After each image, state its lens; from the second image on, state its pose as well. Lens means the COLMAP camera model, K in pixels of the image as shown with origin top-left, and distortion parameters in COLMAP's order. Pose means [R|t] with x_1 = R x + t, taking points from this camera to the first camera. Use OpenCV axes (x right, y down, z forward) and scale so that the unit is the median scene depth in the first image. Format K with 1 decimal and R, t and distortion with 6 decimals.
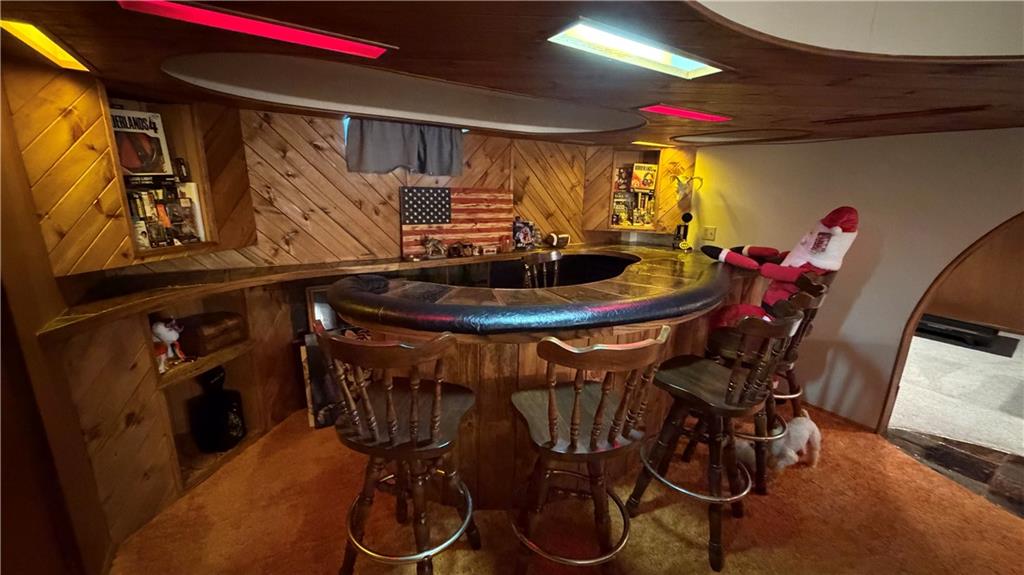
lens RADIAL K [[406.7, 0, 510.3], [0, 406.7, 292.4], [0, 0, 1]] dist [-0.003432, 0.000596]
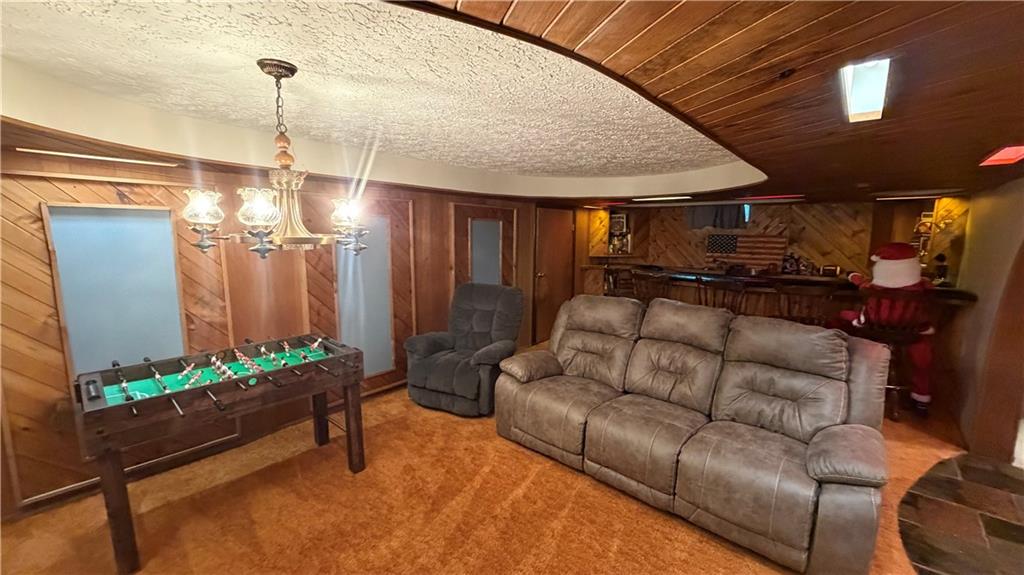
lens RADIAL K [[406.7, 0, 510.7], [0, 406.7, 291.6], [0, 0, 1]] dist [-0.003432, 0.000596]
pose [[0.288069, 0.115064, -0.950672, 1.365054], [-0.238536, 0.970084, 0.045133, 0.161281], [0.927425, 0.213768, 0.306898, -0.489905]]
